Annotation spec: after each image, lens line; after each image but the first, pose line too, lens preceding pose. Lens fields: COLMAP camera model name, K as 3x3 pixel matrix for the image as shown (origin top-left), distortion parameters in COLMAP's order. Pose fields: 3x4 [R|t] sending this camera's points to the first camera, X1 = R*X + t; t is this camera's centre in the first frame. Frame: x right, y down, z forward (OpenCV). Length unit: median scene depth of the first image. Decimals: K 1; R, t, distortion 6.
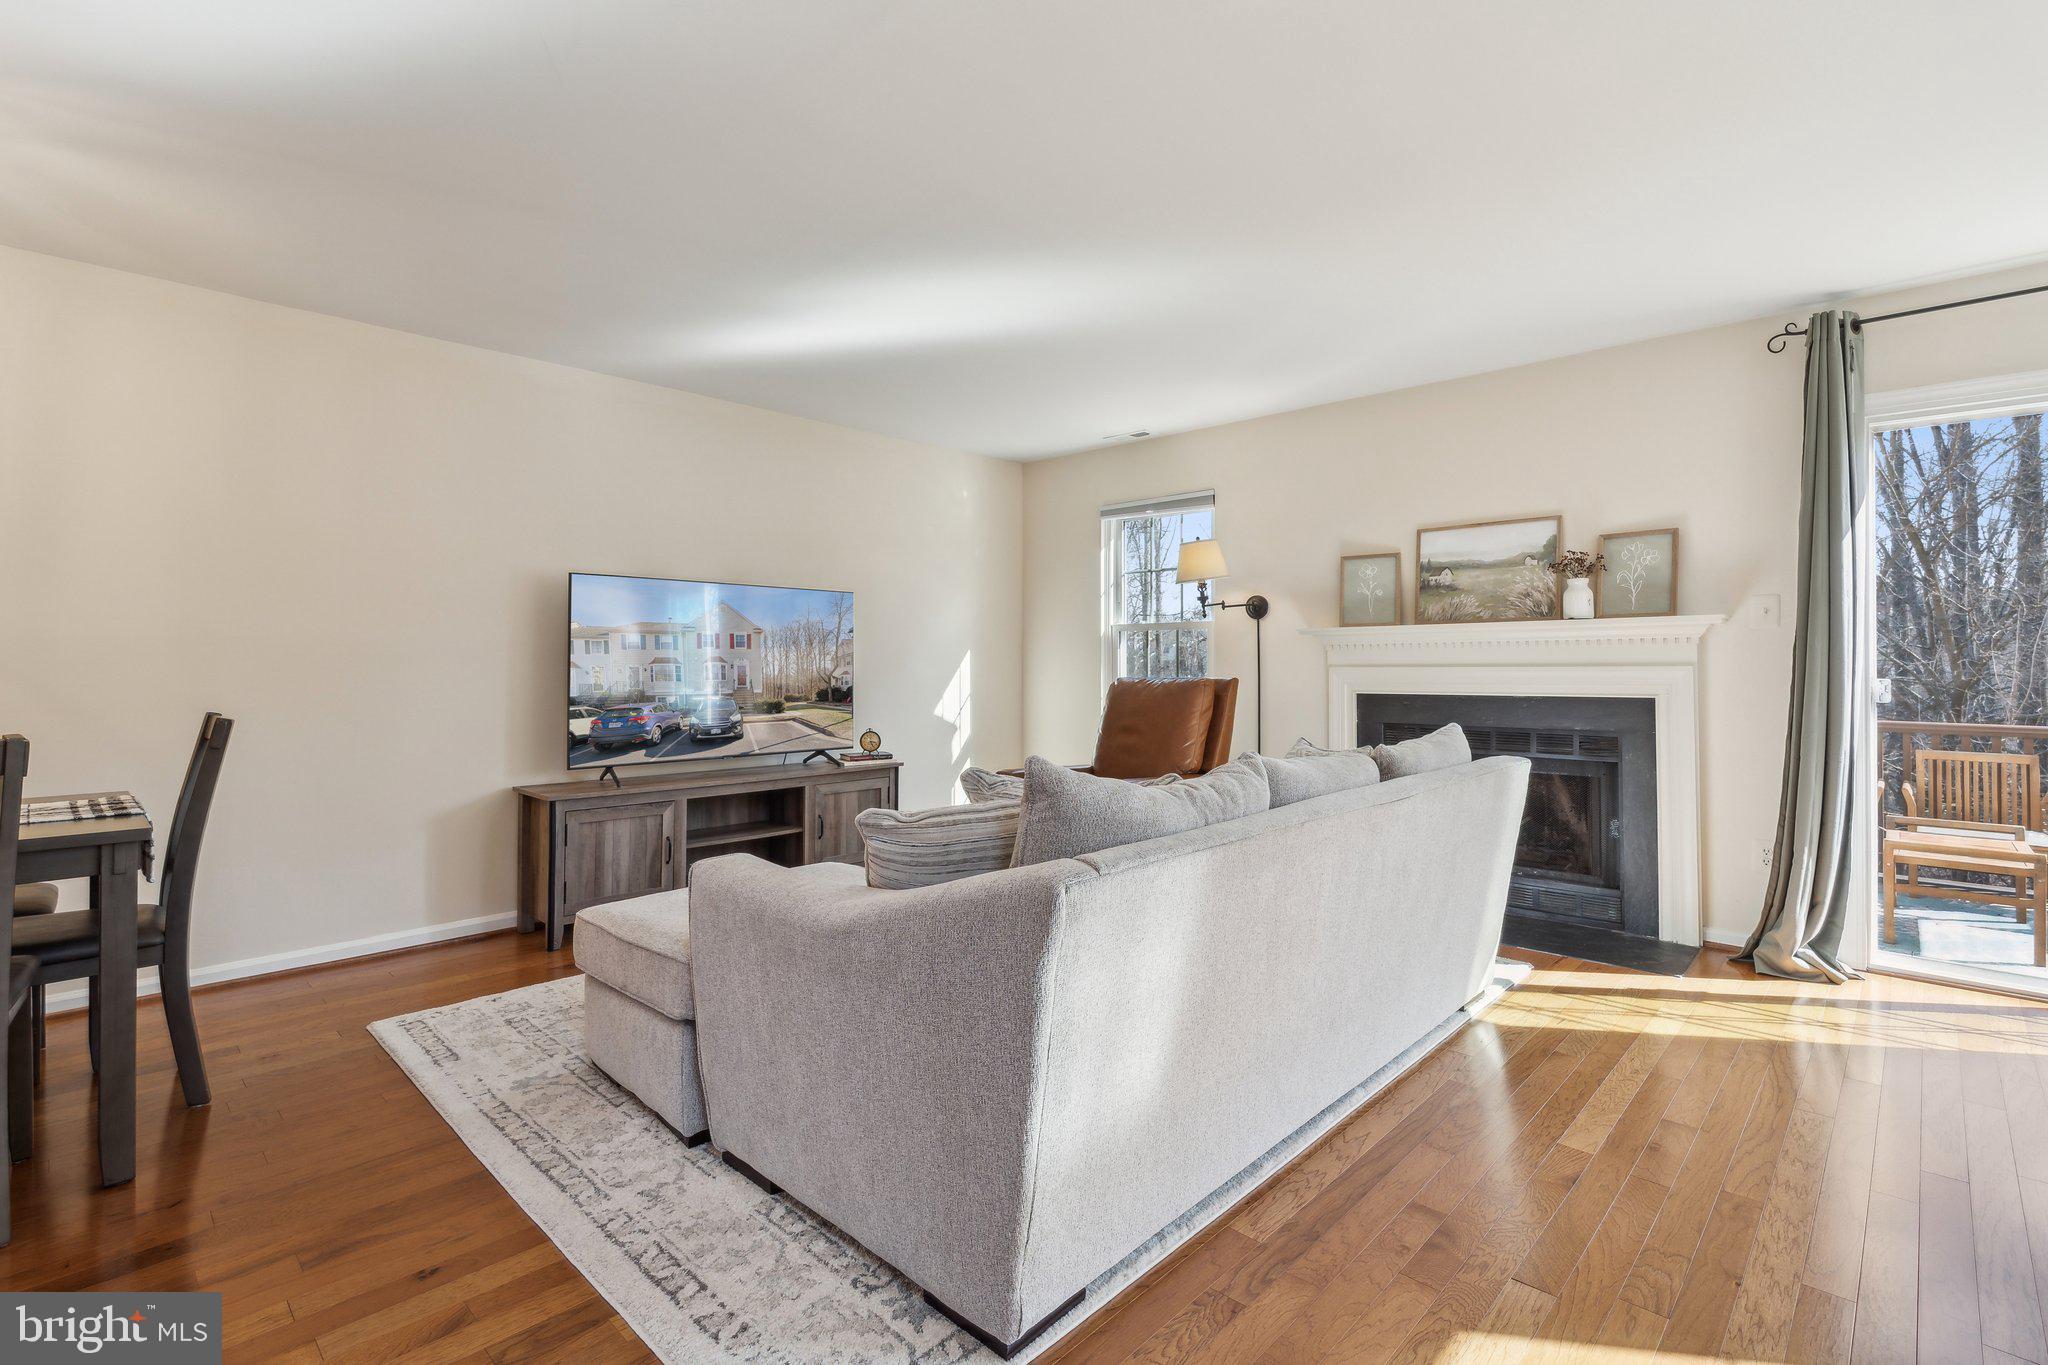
lens RADIAL K [[932.7, 0, 1045.1], [0, 932.7, 664.7], [0, 0, 1]] dist [-0.007362, 0.001033]
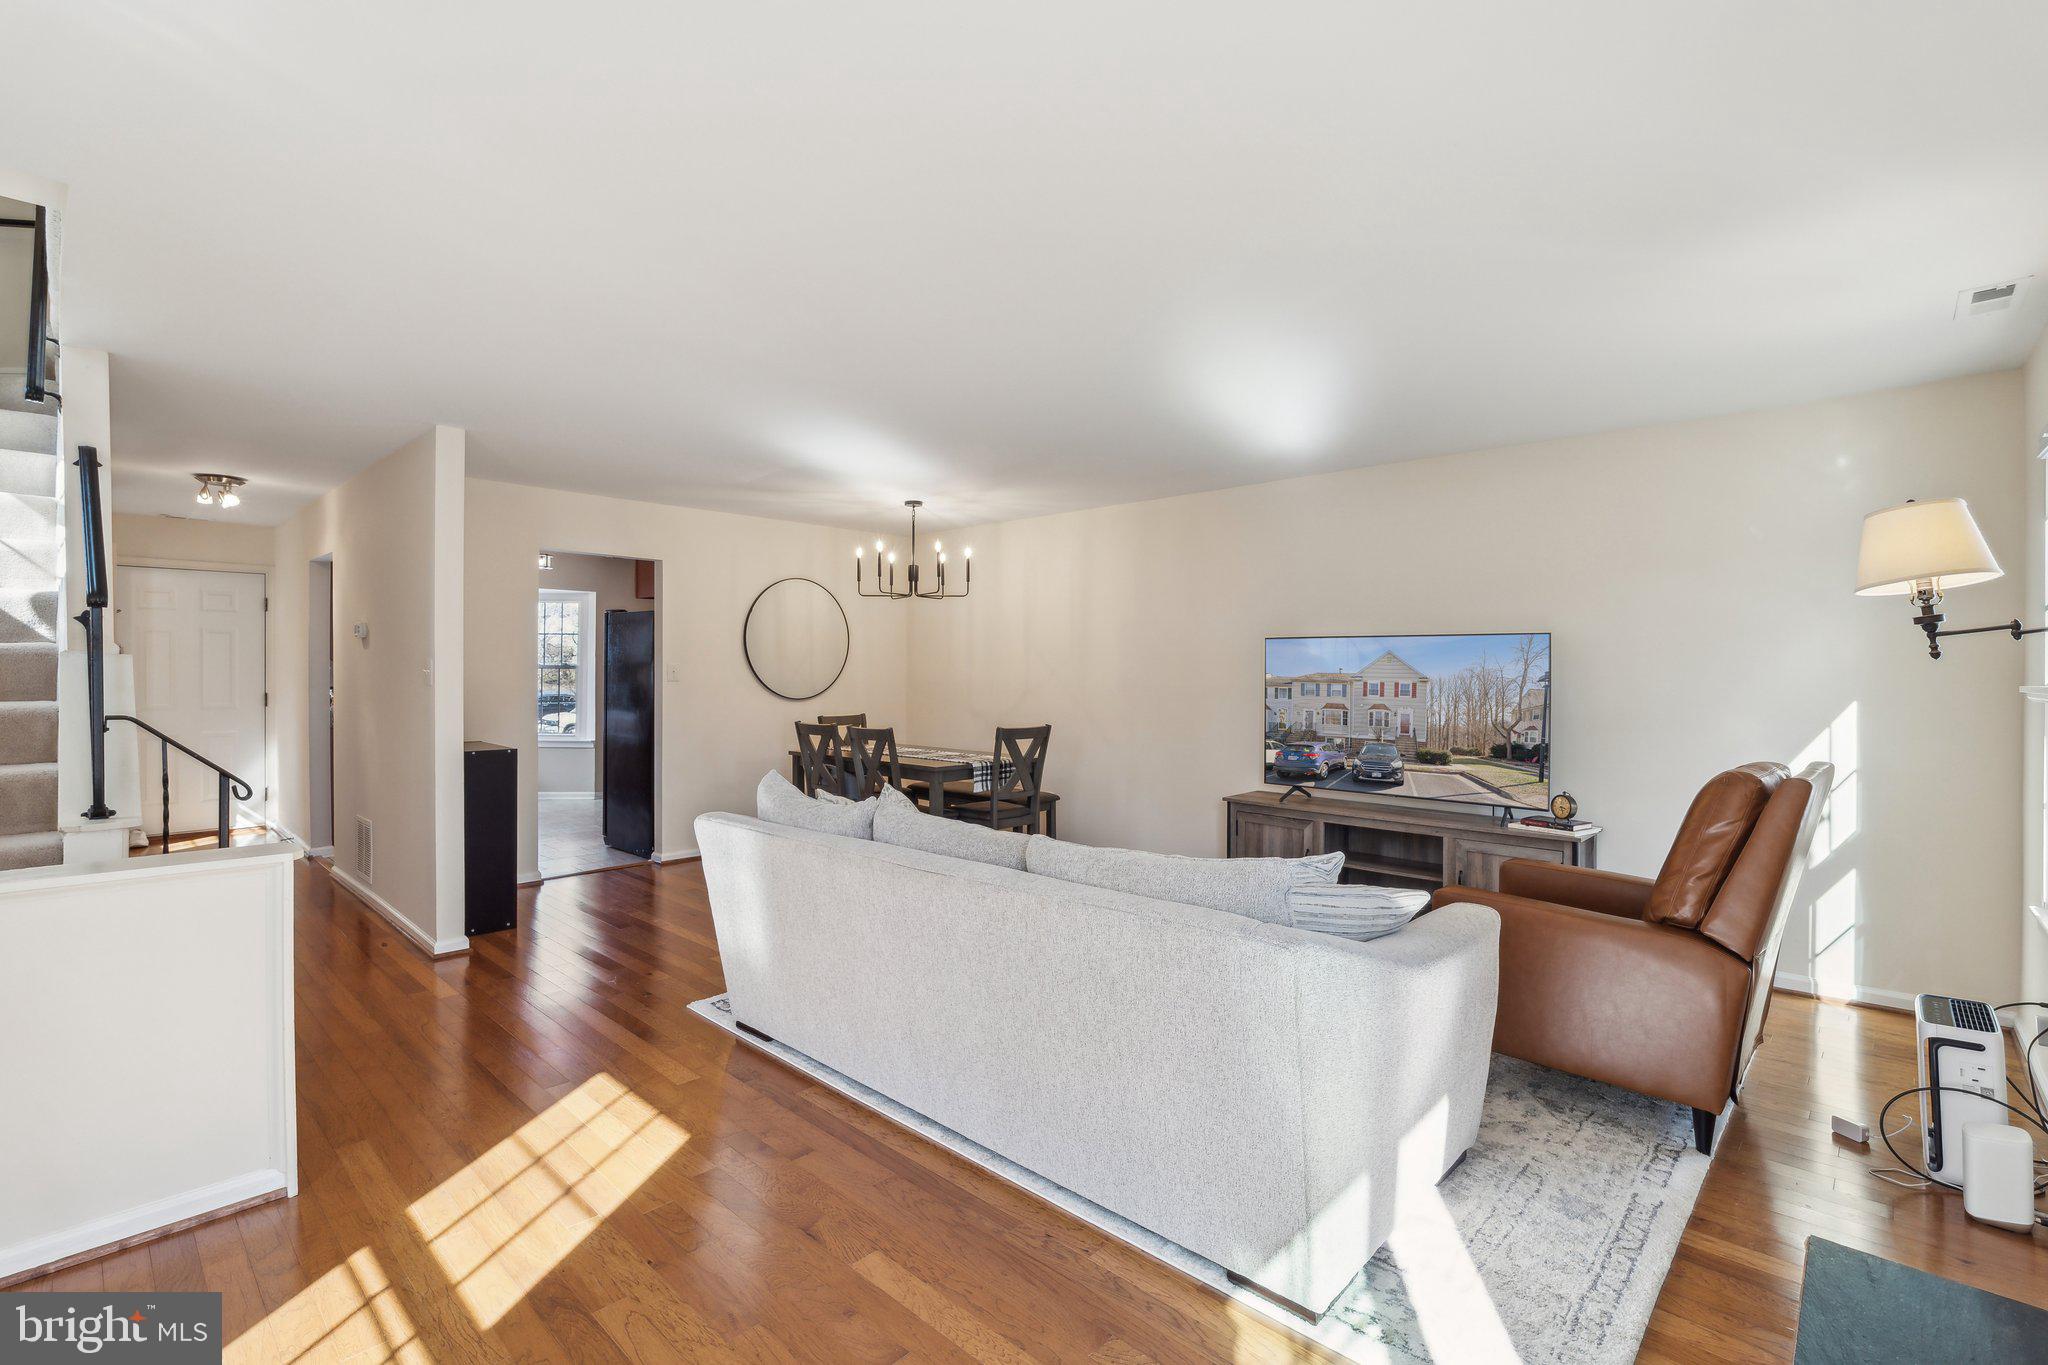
lens RADIAL K [[932.7, 0, 1019.5], [0, 932.7, 675.1], [0, 0, 1]] dist [-0.007362, 0.001033]
pose [[-0.019543, -0.002681, -0.999805, 0.949116], [0.004374, 0.999987, -0.002767, -0.052551], [0.999799, -0.004427, -0.019531, 0.729273]]
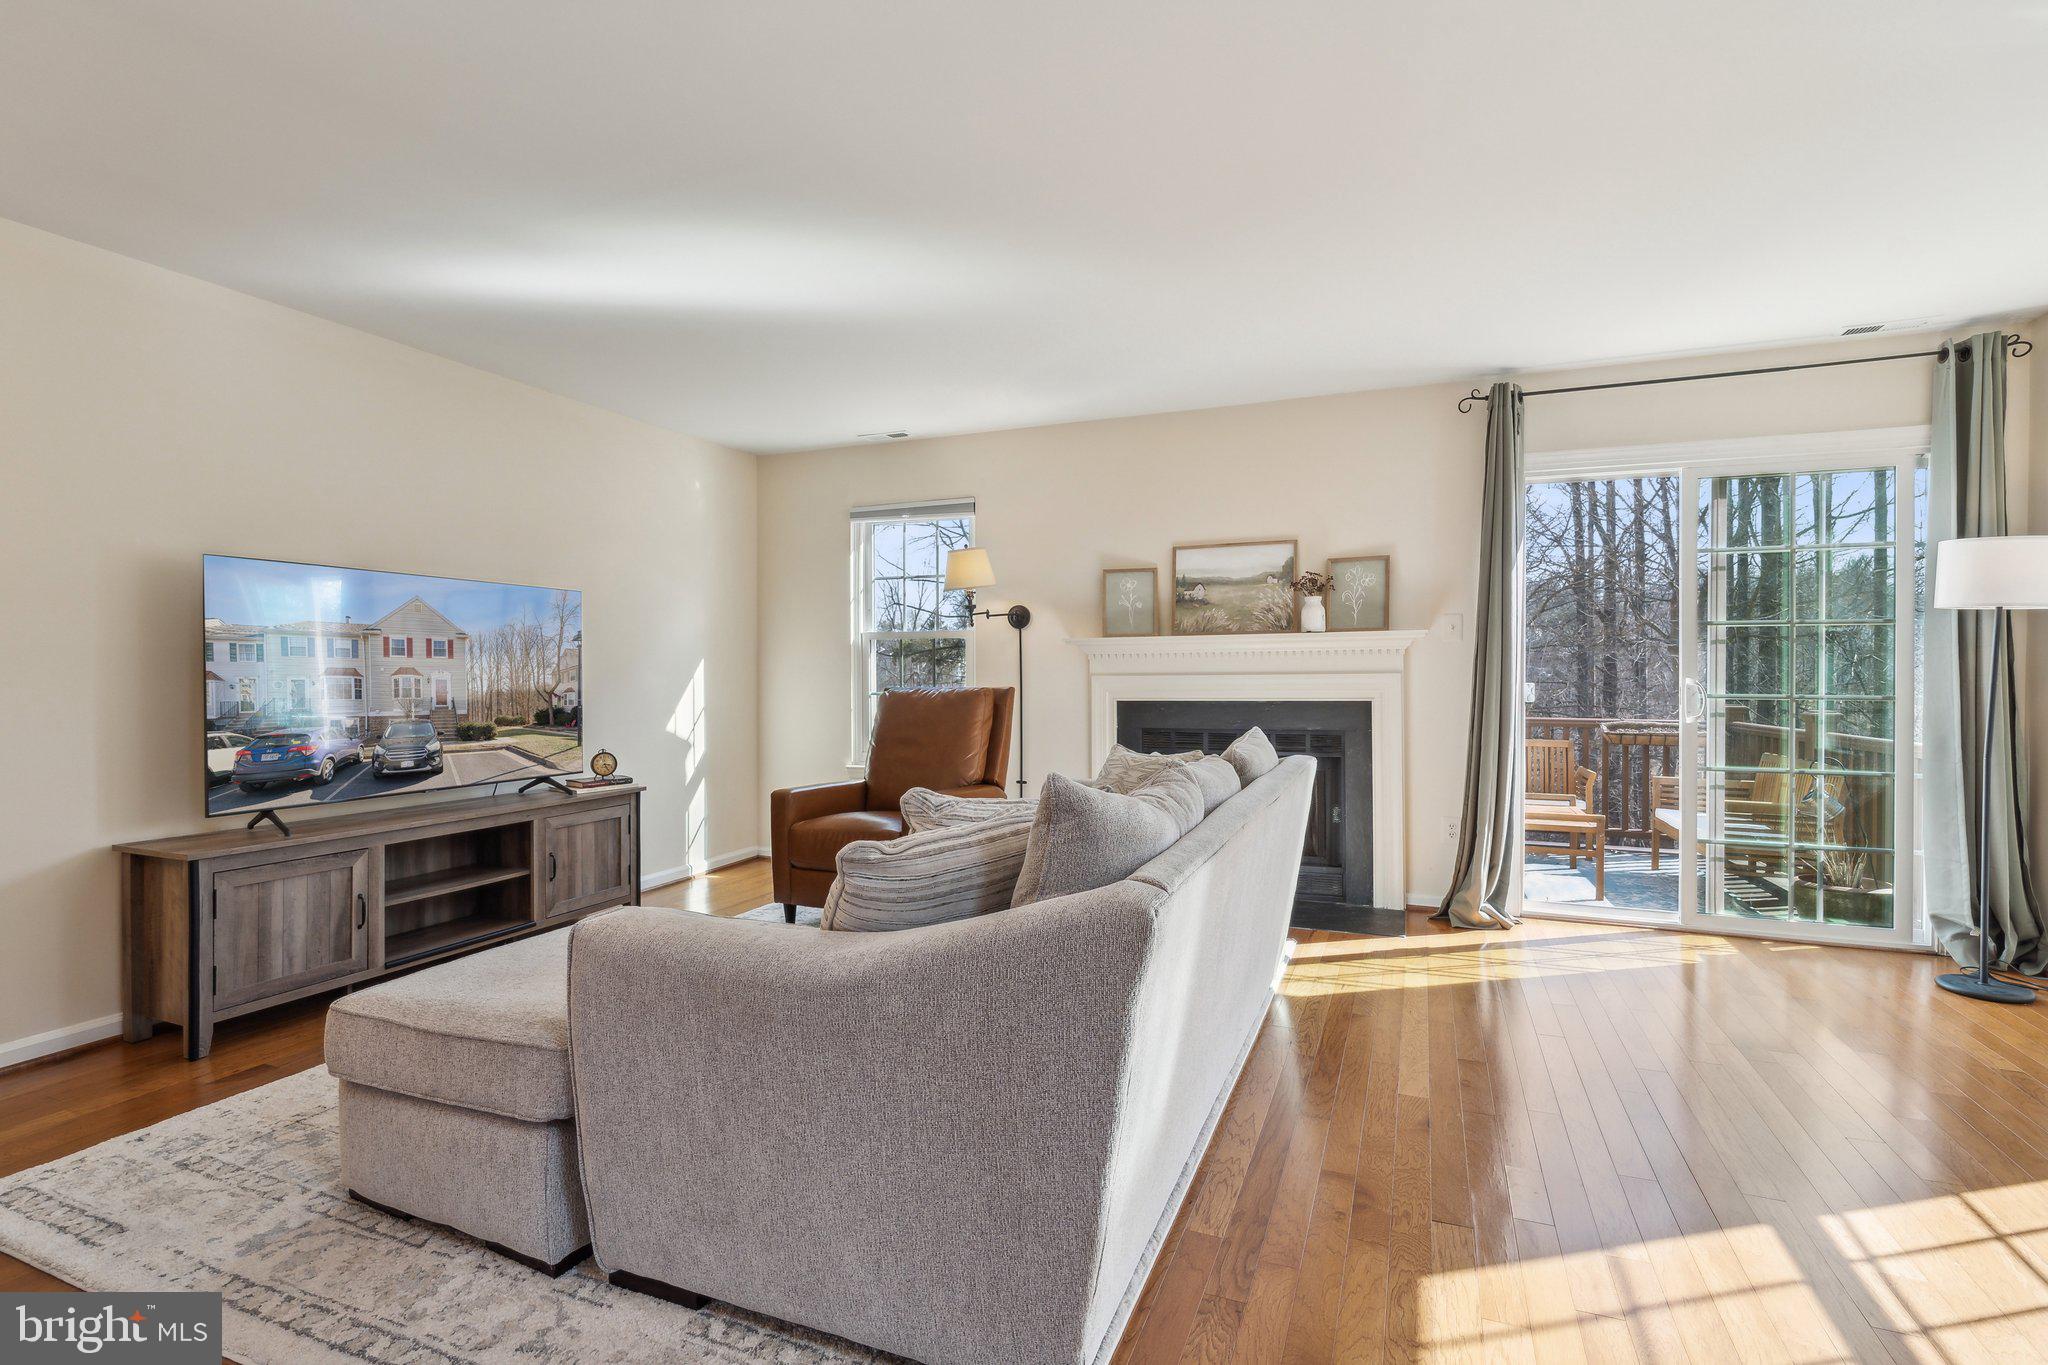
lens RADIAL K [[932.7, 0, 1039.0], [0, 932.7, 690.7], [0, 0, 1]] dist [-0.007362, 0.001033]
pose [[0.933879, -0.011278, 0.357412, -0.161528], [0.005154, 0.999823, 0.018081, -0.000091], [-0.357552, -0.015043, 0.933772, 0.064168]]
